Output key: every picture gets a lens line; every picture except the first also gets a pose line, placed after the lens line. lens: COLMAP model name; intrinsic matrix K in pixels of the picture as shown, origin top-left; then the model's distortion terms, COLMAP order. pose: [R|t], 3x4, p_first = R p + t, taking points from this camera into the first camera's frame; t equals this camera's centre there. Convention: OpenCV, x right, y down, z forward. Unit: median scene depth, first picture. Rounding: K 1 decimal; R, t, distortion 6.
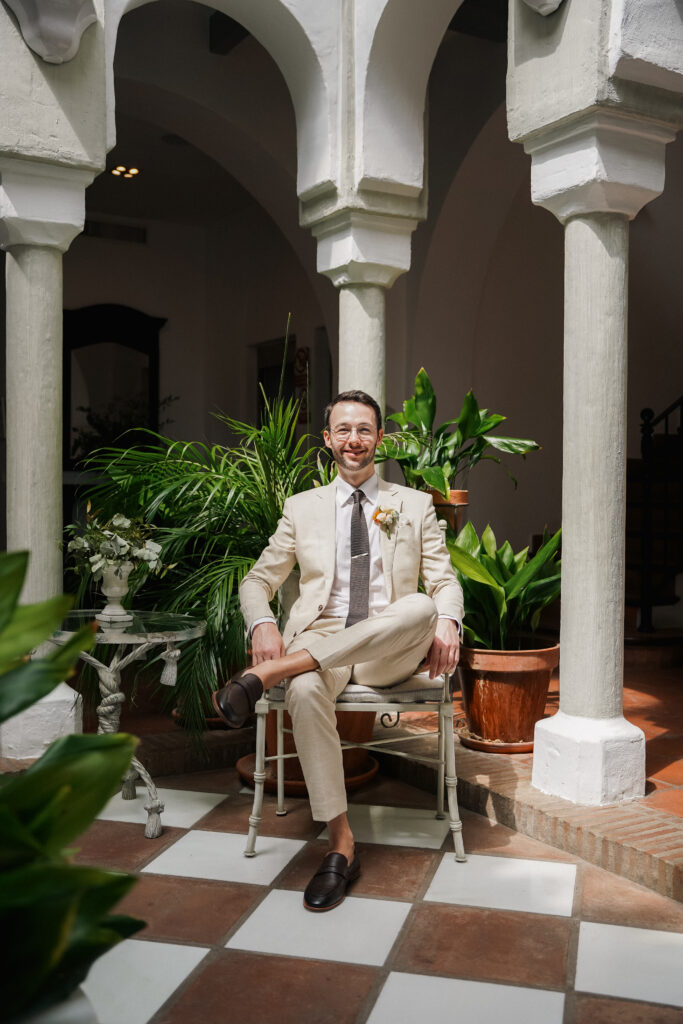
lens RADIAL K [[982.7, 0, 341.5], [0, 982.7, 512.0], [0, 0, 1]] dist [-0.067398, 0.228591]
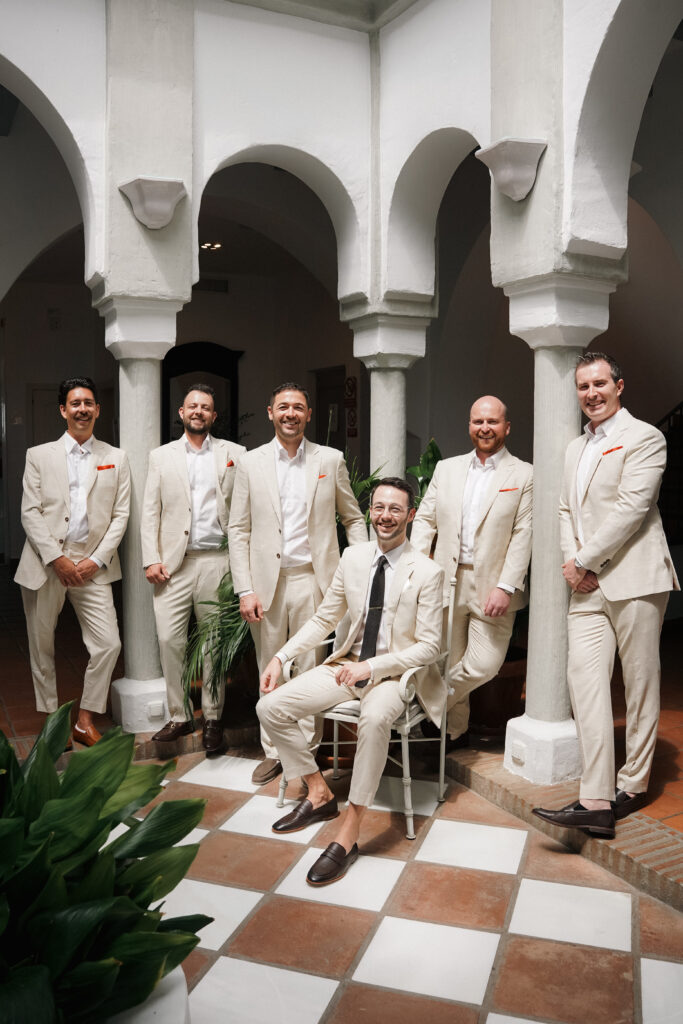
lens RADIAL K [[808.3, 0, 341.5], [0, 808.3, 512.0], [0, 0, 1]] dist [-0.136509, 0.102793]
pose [[0.998003, 0.004603, -0.063004, 0.038016], [-0.001280, 0.998610, 0.052687, -0.134014], [0.063159, -0.052501, 0.996622, -0.099574]]
